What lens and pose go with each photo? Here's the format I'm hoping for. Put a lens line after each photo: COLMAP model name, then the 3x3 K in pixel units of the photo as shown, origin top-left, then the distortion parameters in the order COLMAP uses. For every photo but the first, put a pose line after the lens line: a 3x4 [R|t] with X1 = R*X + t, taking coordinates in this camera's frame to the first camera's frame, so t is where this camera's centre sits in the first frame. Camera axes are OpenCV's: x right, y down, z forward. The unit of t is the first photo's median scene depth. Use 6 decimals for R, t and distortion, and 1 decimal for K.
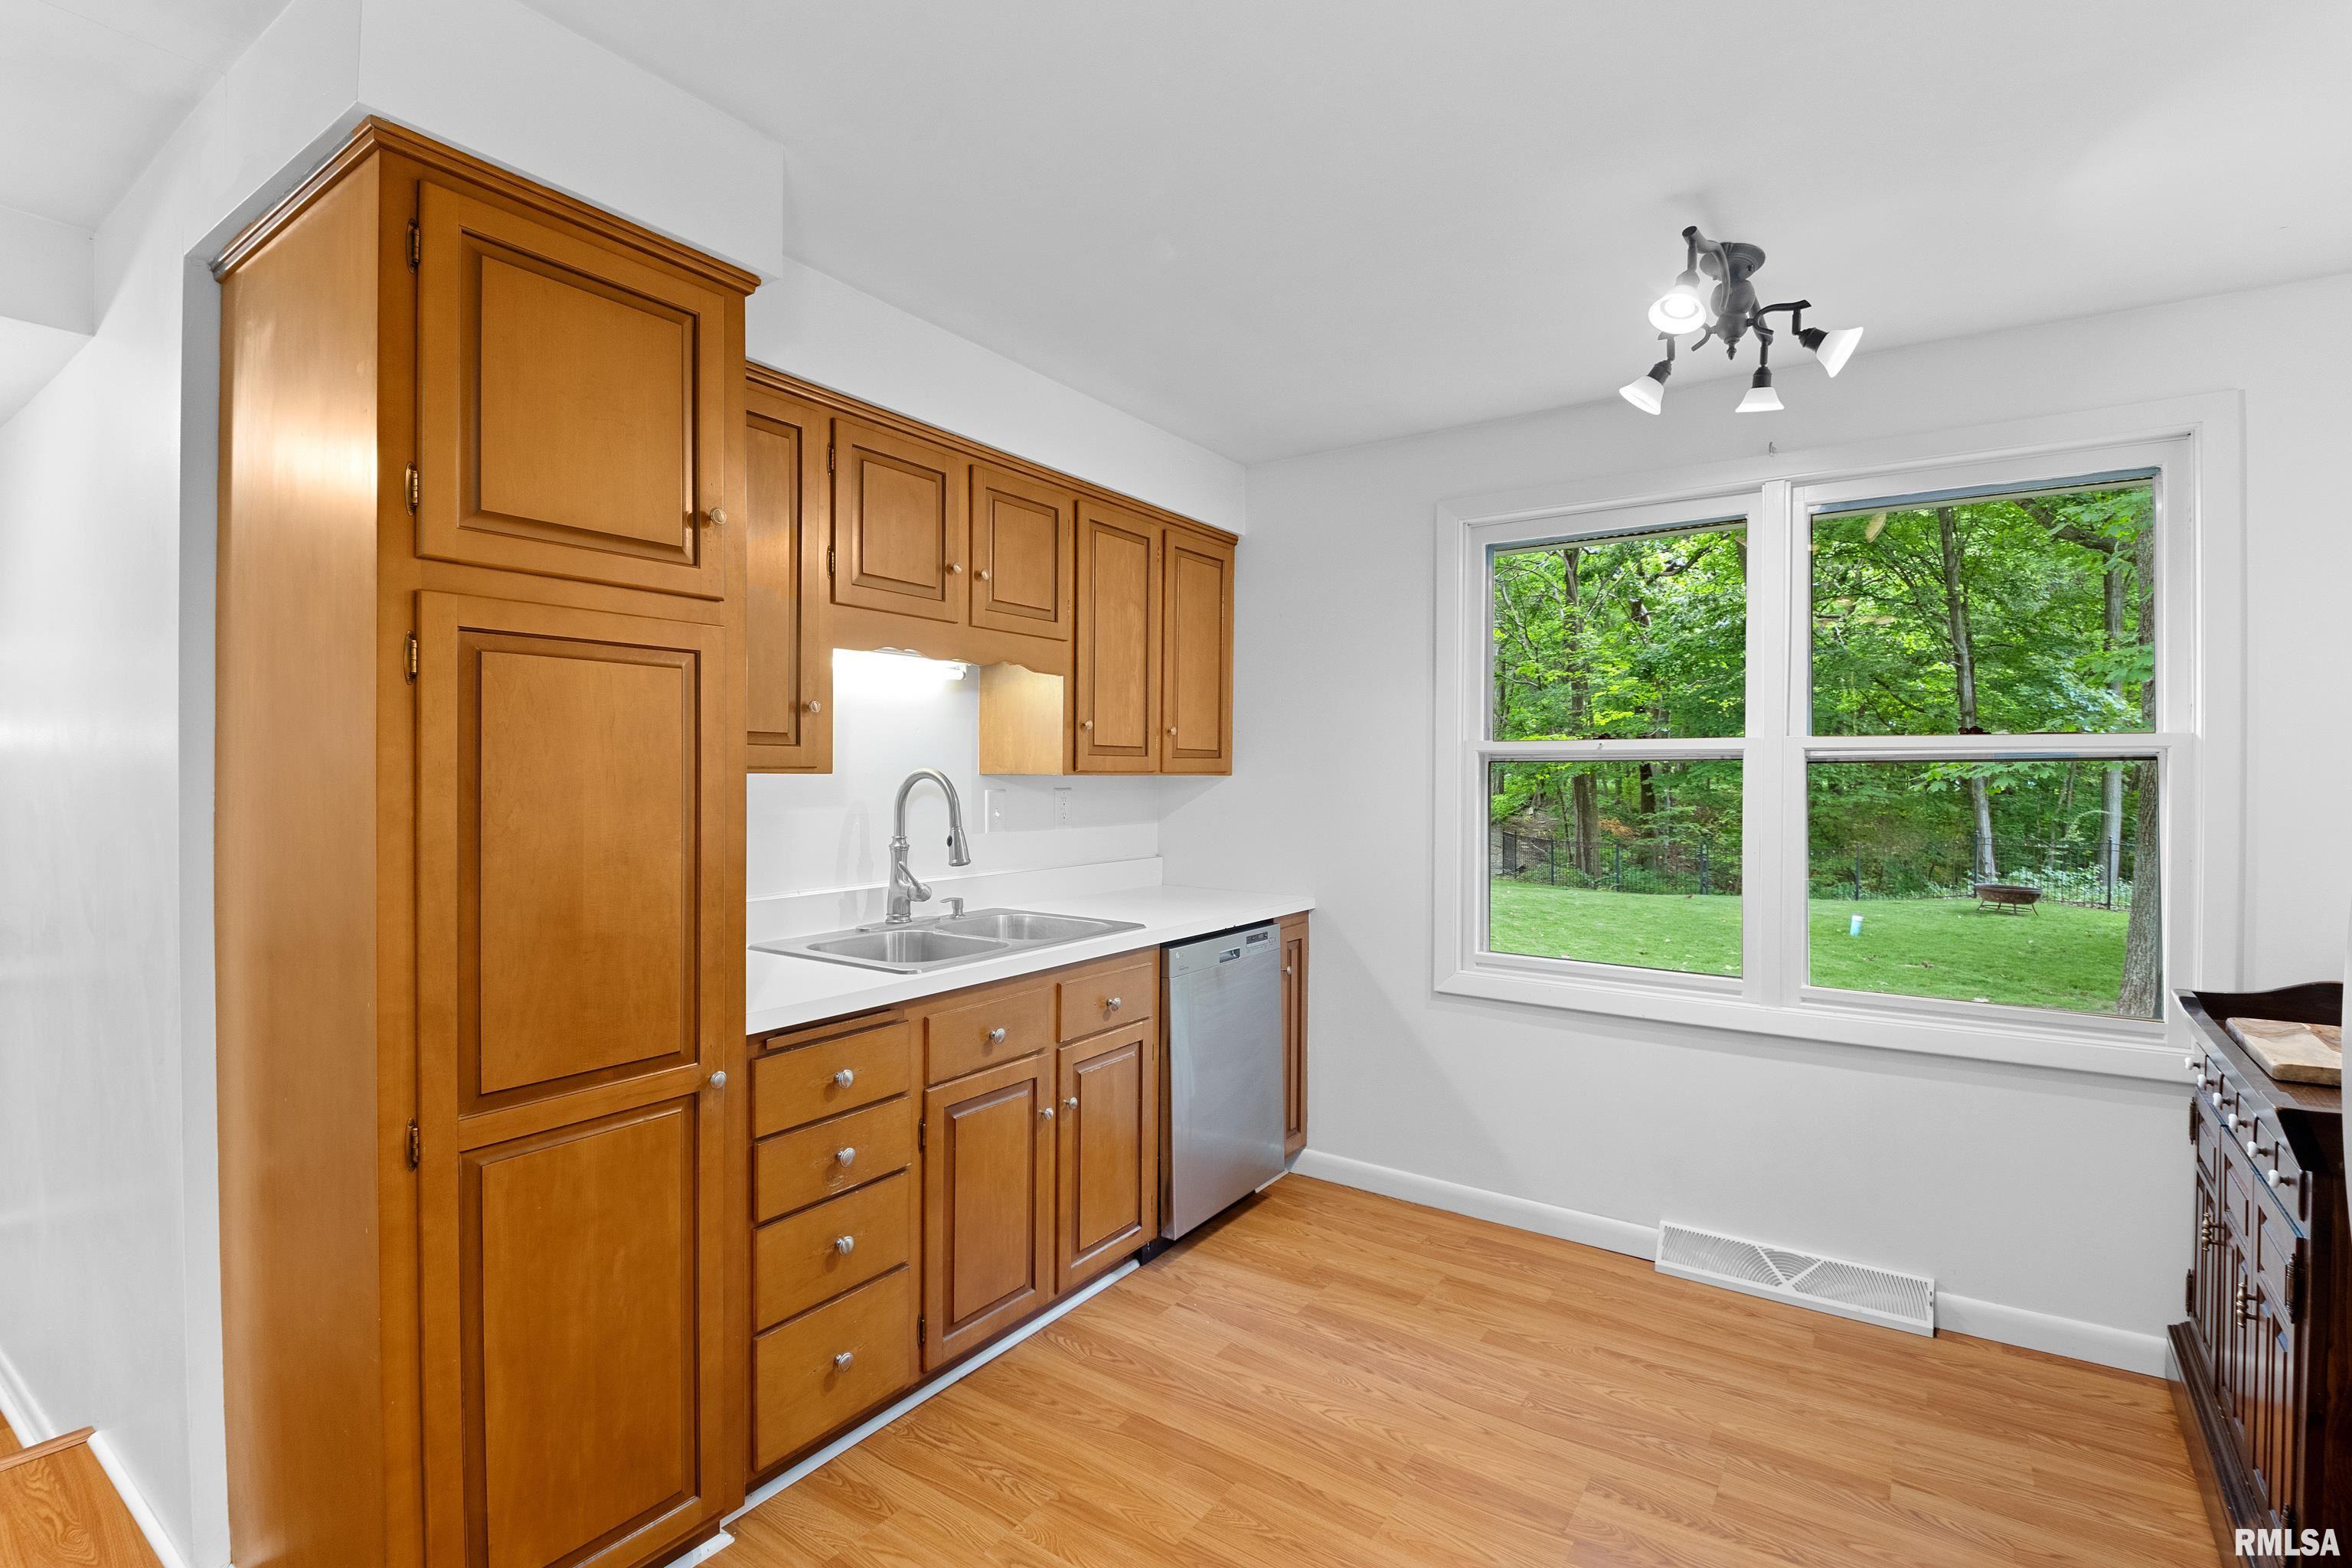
lens RADIAL K [[1084.0, 0, 1176.0], [0, 1084.0, 784.0], [0, 0, 1]] dist [-0.002221, -0.000300]
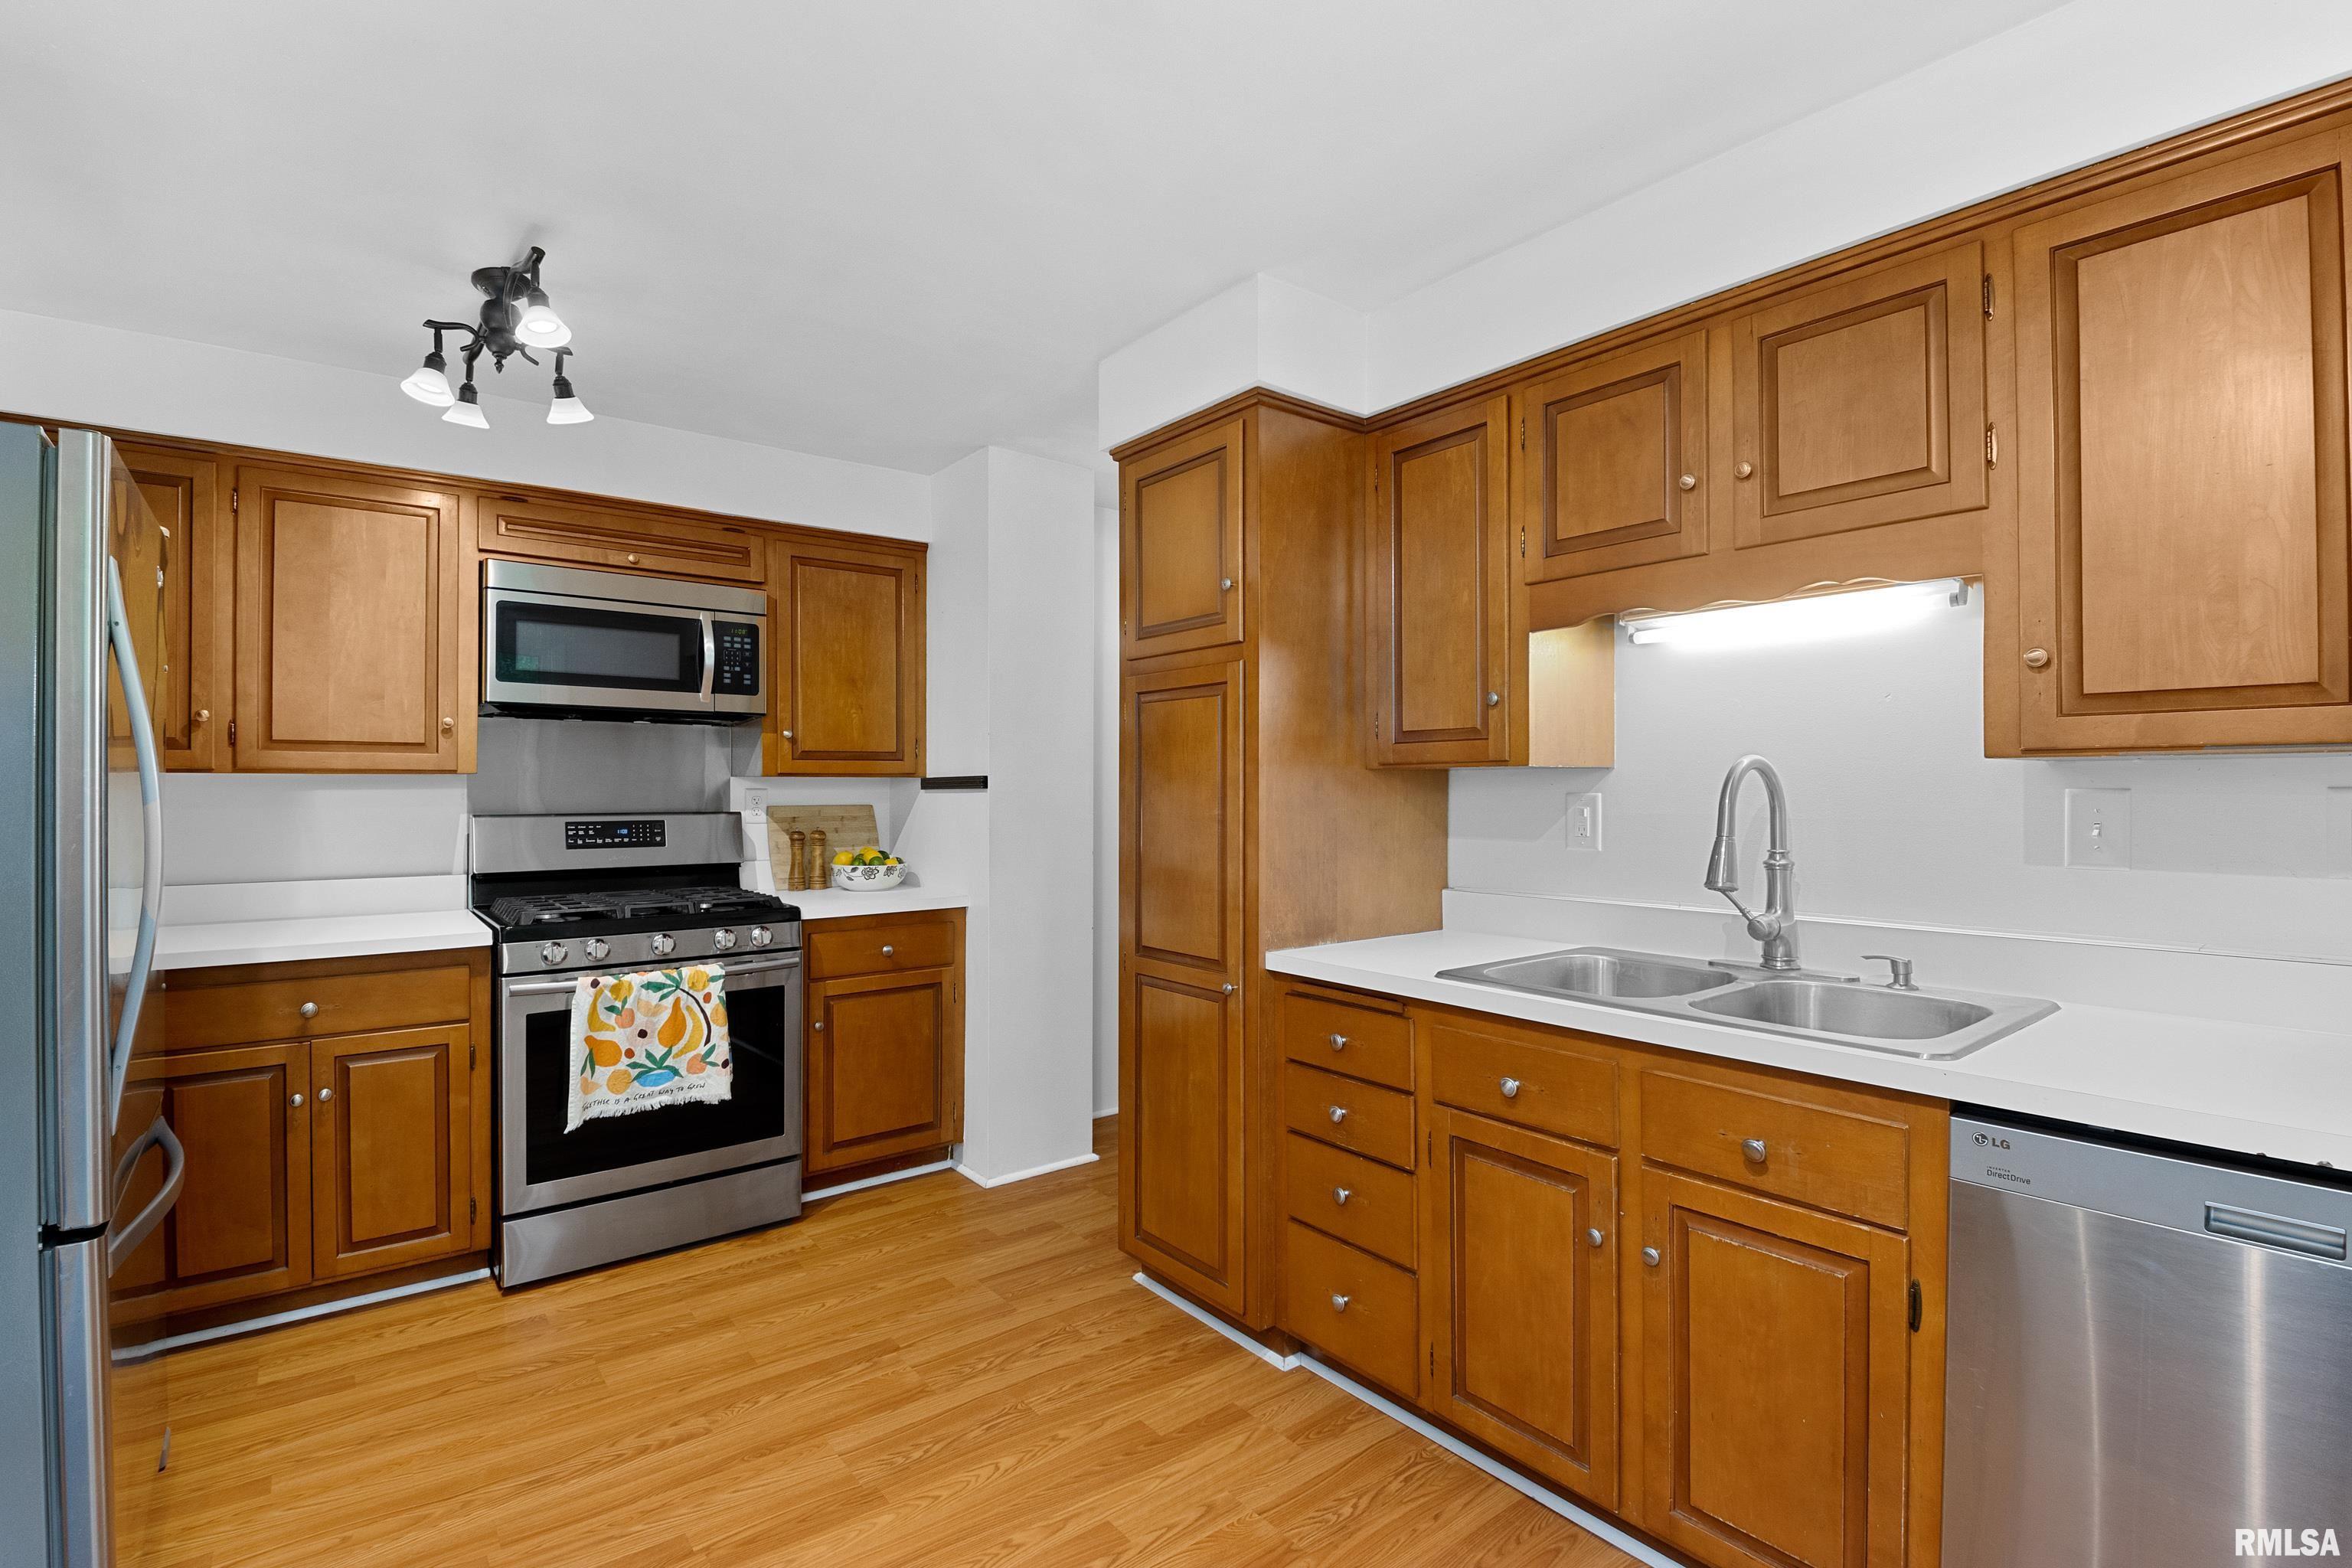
lens RADIAL K [[1087.0, 0, 1163.3], [0, 1087.0, 779.8], [0, 0, 1]] dist [0.014893, -0.022795]
pose [[-0.309449, -0.004828, -0.950904, 0.802513], [-0.002396, 0.999988, -0.004298, 0.008687], [0.950913, 0.000948, -0.309457, 1.175879]]
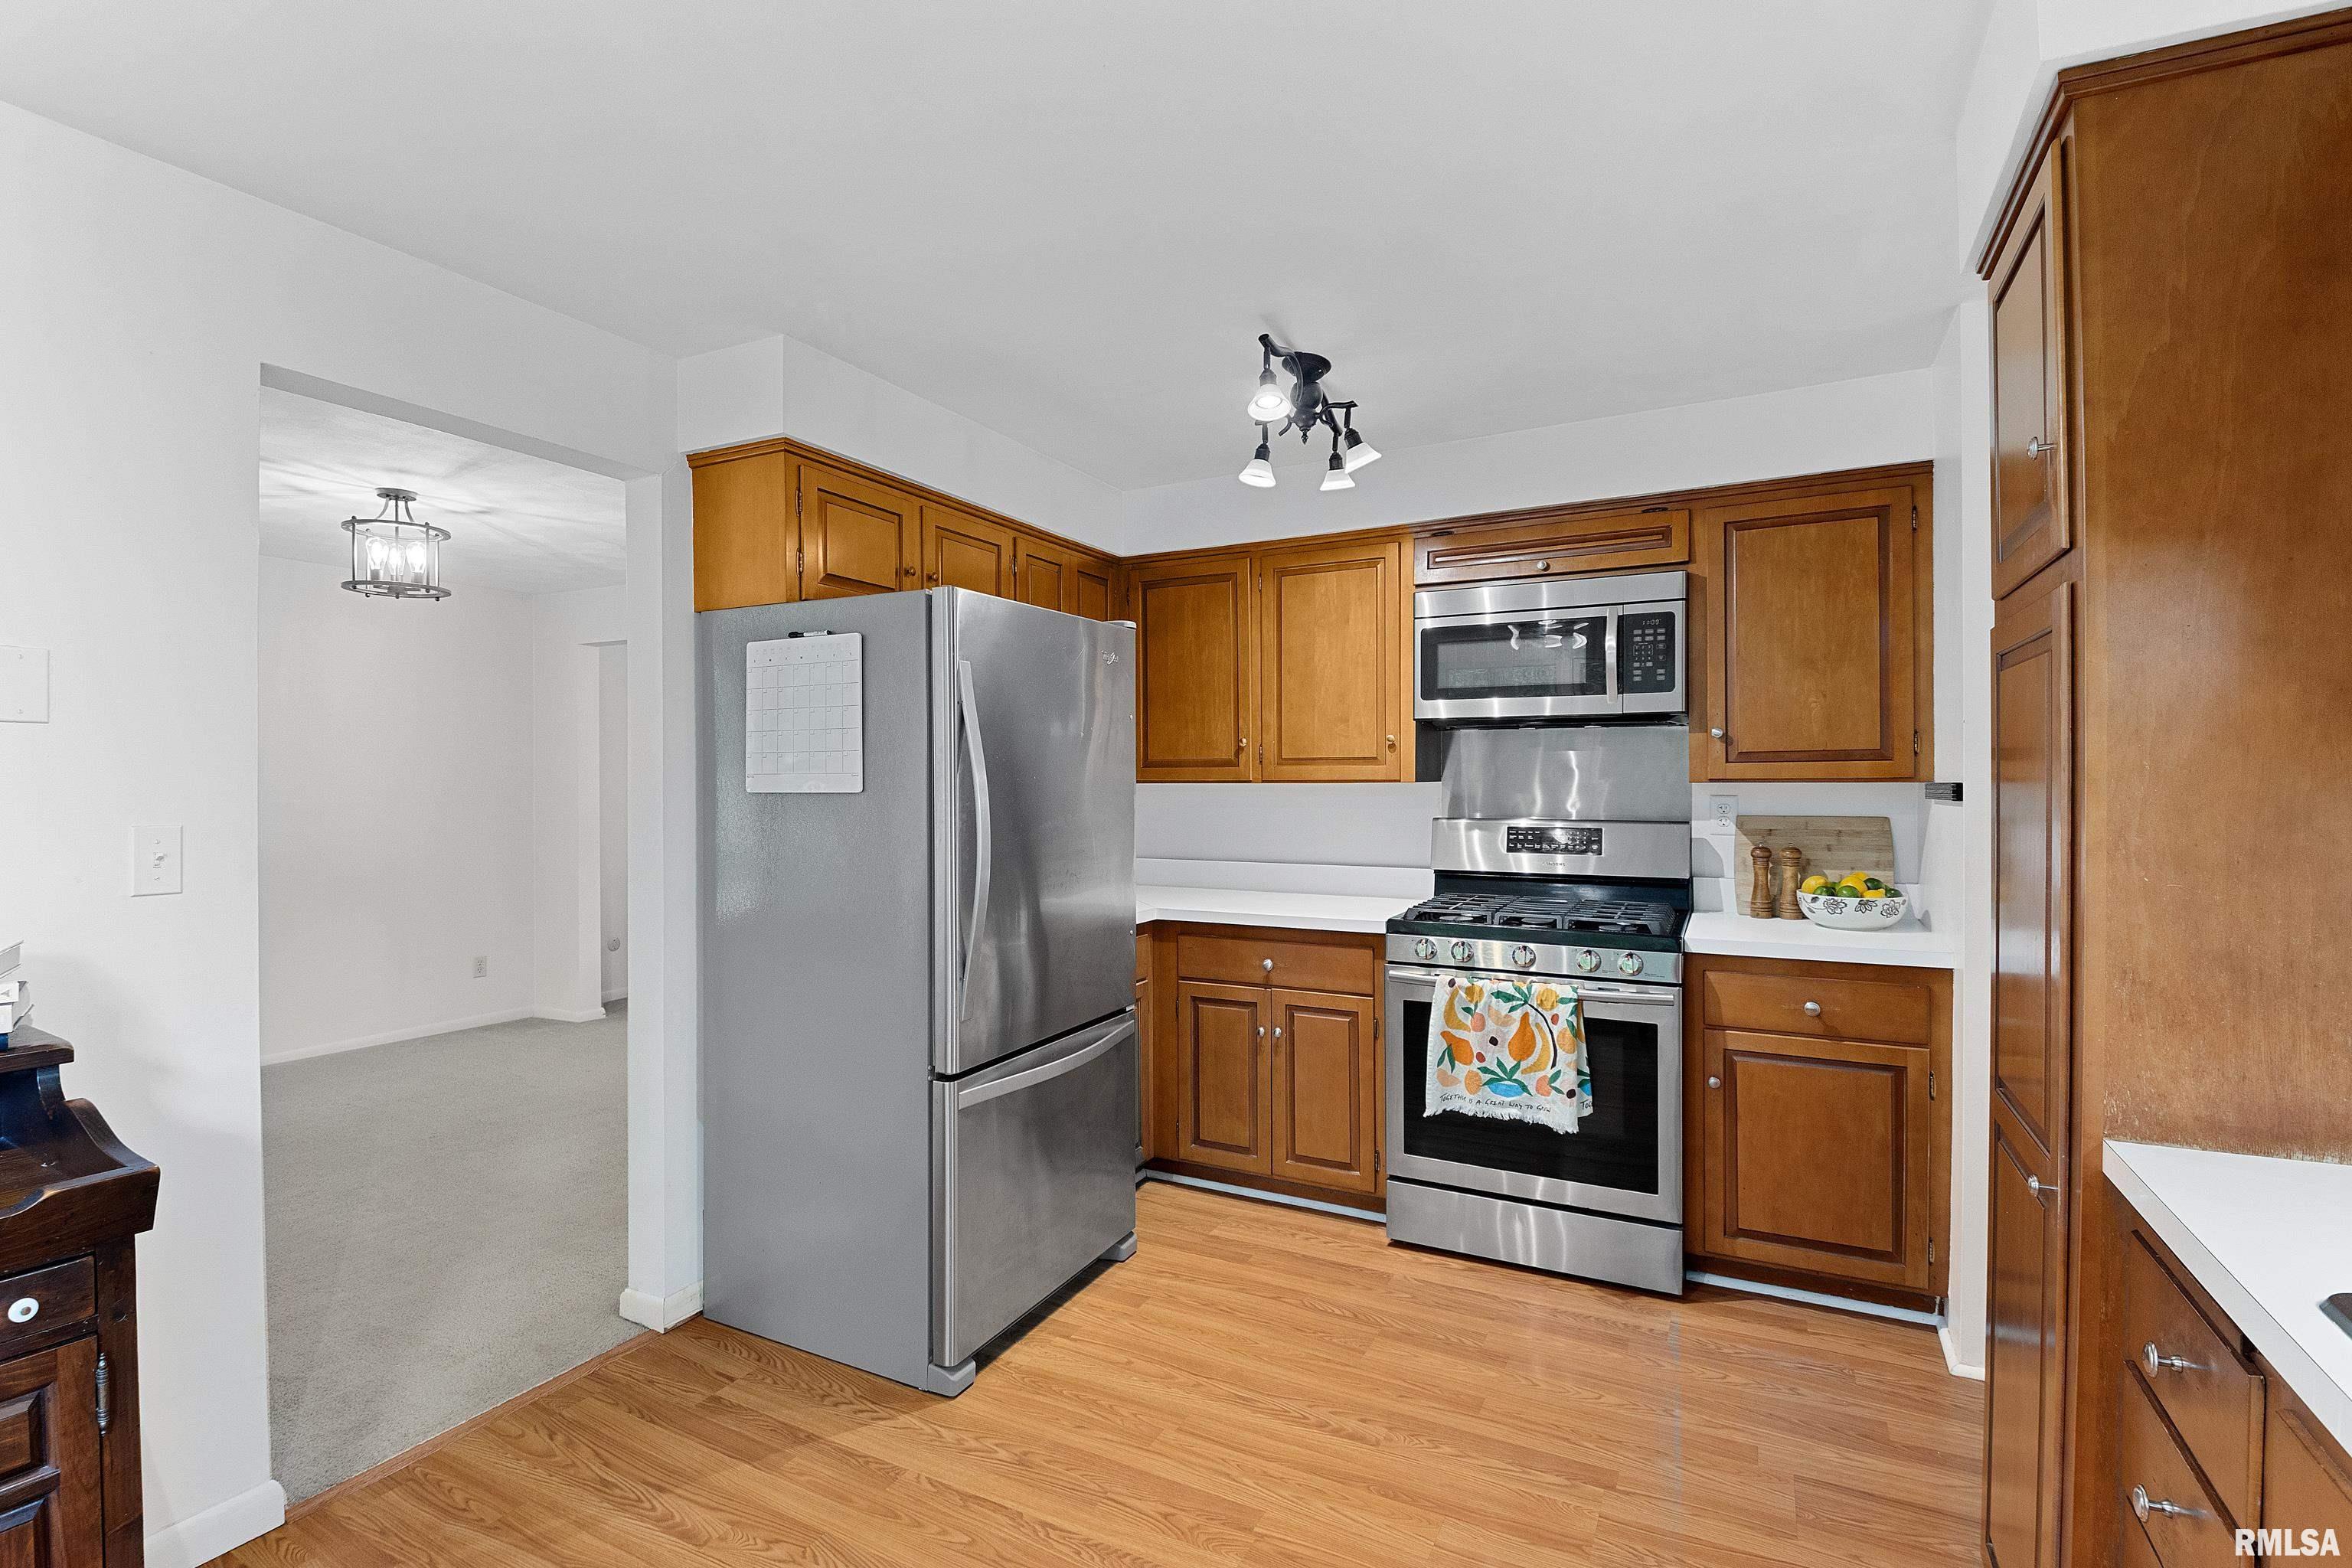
lens RADIAL K [[1088.9, 0, 1176.0], [0, 1088.9, 784.0], [0, 0, 1]] dist [0.050023, -0.049882]
pose [[-0.993341, 0.006946, -0.115006, 0.471492], [0.006008, 0.999946, 0.008500, -0.007302], [0.115059, 0.007753, -0.993328, 1.351787]]
